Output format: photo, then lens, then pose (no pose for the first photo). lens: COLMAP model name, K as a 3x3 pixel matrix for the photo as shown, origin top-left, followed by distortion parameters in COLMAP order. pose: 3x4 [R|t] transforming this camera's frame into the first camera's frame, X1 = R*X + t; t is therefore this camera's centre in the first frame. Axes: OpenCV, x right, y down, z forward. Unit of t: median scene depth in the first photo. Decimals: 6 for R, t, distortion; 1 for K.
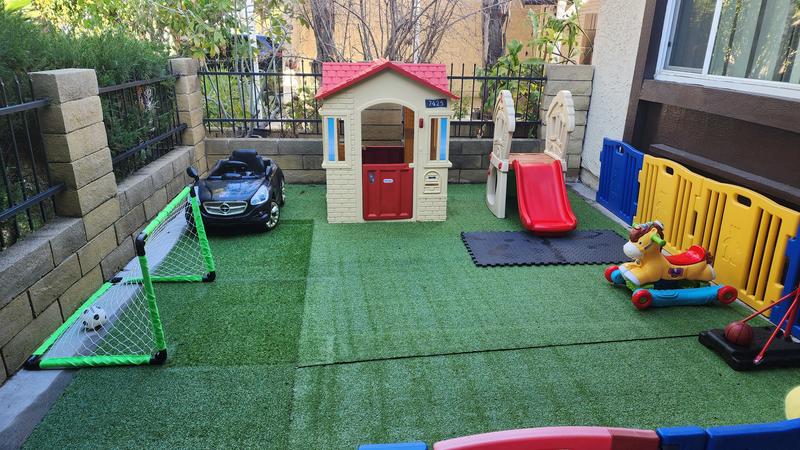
lens RADIAL K [[532.6, 0, 404.9], [0, 532.6, 228.1], [0, 0, 1]] dist [0.065130, -0.060436]
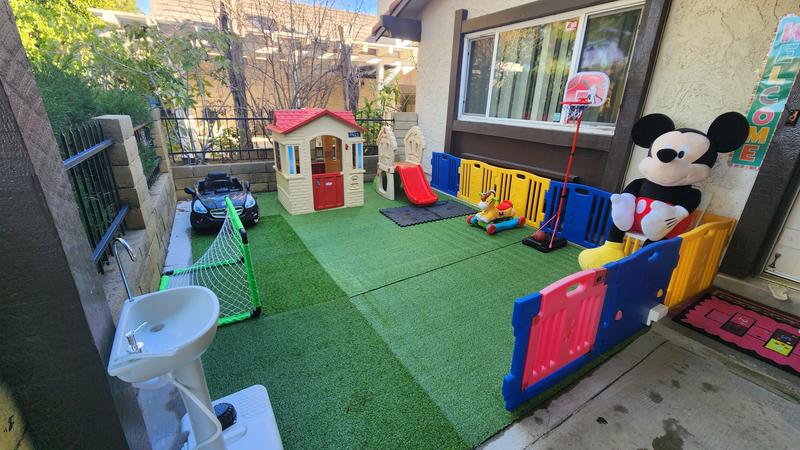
lens RADIAL K [[327.3, 0, 402.2], [0, 327.3, 219.5], [0, 0, 1]] dist [-0.004687, 0.002476]
pose [[0.905392, -0.132036, 0.403524, -0.291098], [0.124856, 0.991191, 0.044184, 0.000715], [-0.405803, 0.010379, 0.913902, 0.019742]]
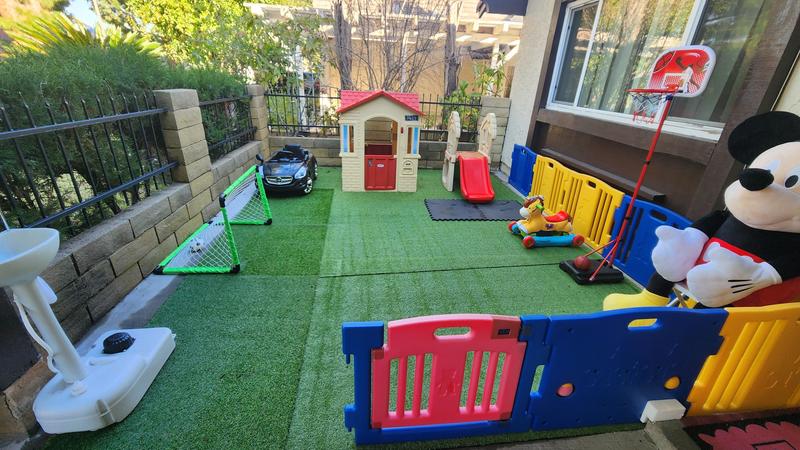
lens RADIAL K [[327.3, 0, 402.8], [0, 327.3, 219.3], [0, 0, 1]] dist [-0.004687, 0.002476]
pose [[0.999388, 0.026810, 0.022477, 0.021239], [-0.028301, 0.997226, 0.068850, 0.002729], [-0.020568, -0.069444, 0.997374, 0.000975]]
